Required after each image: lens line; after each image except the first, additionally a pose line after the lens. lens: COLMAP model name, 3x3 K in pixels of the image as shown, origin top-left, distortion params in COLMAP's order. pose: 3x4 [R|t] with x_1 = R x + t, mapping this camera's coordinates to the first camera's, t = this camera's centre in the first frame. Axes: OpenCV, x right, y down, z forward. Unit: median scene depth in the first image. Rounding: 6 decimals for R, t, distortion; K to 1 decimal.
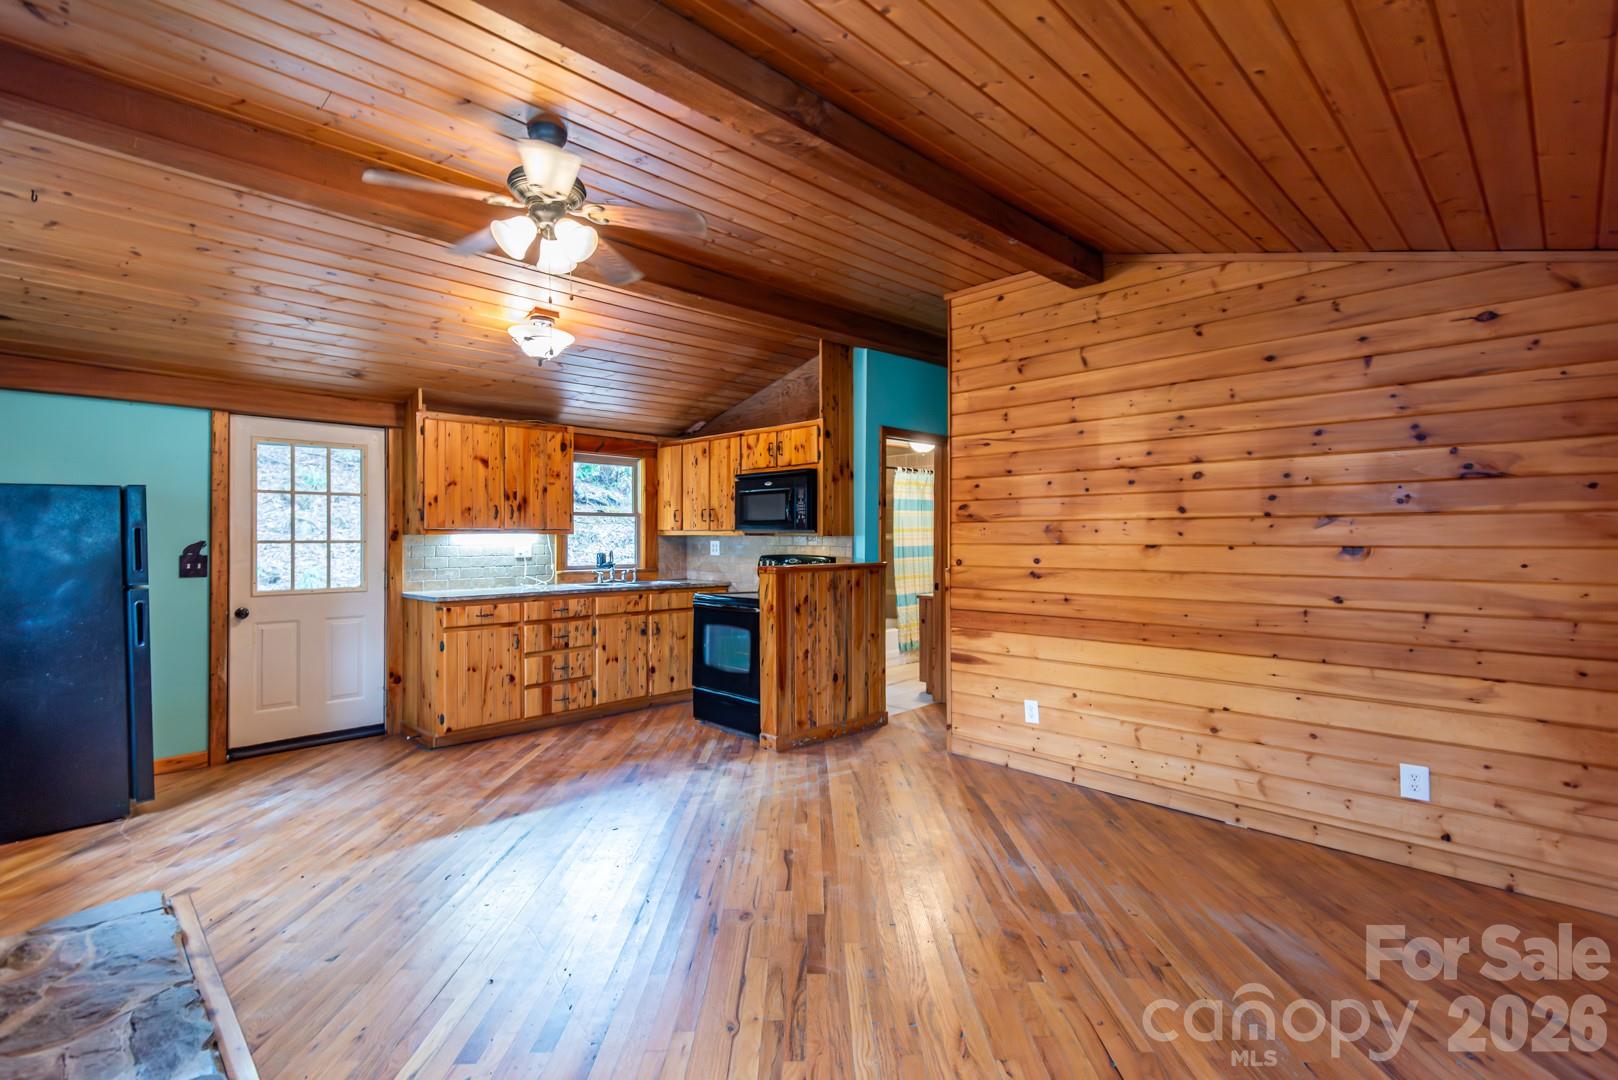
lens RADIAL K [[760.6, 0, 807.3], [0, 760.6, 534.8], [0, 0, 1]] dist [0.043253, -0.027078]
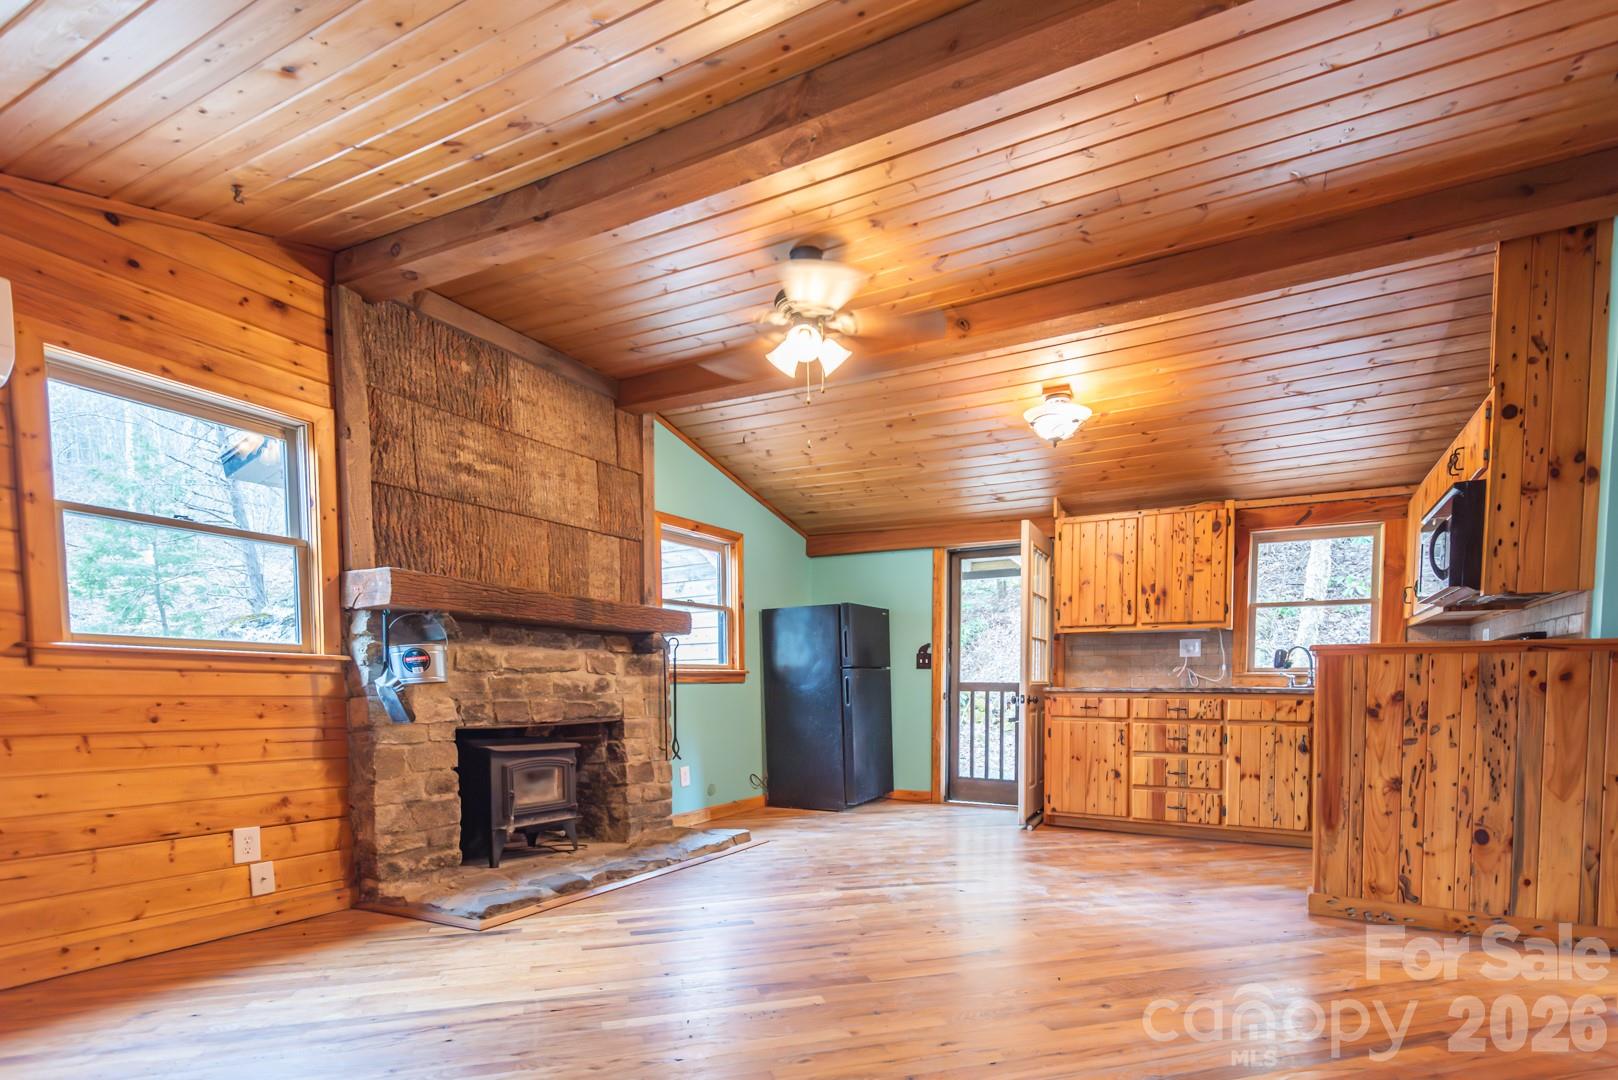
lens RADIAL K [[781.7, 0, 846.2], [0, 781.7, 733.9], [0, 0, 1]] dist [0.000403, -0.000665]
pose [[0.297426, 0.058408, -0.952956, 0.460706], [-0.000408, 0.998135, 0.061050, 0.073418], [0.954745, -0.017769, 0.296896, 0.364315]]
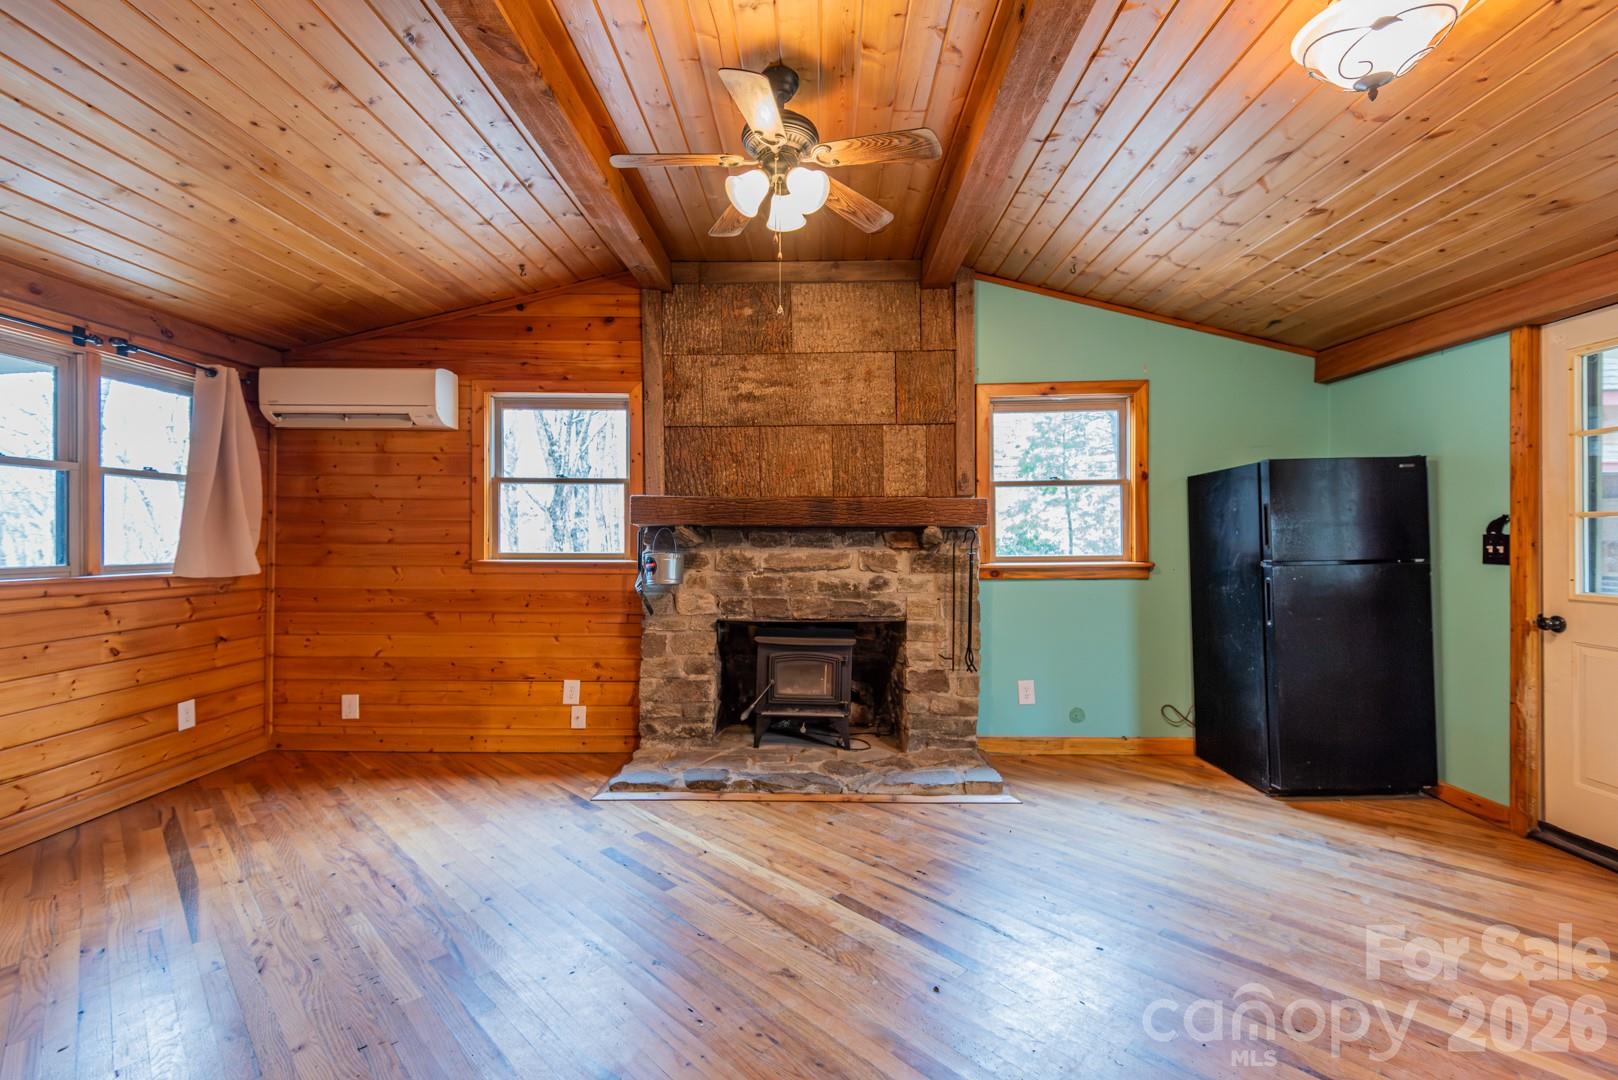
lens RADIAL K [[760.6, 0, 807.3], [0, 760.6, 534.8], [0, 0, 1]] dist [0.043253, -0.027078]
pose [[-0.723546, 0.002136, -0.690273, 0.159674], [0.004870, 0.999986, -0.002010, 0.021045], [0.690259, -0.004816, -0.723547, 0.910769]]
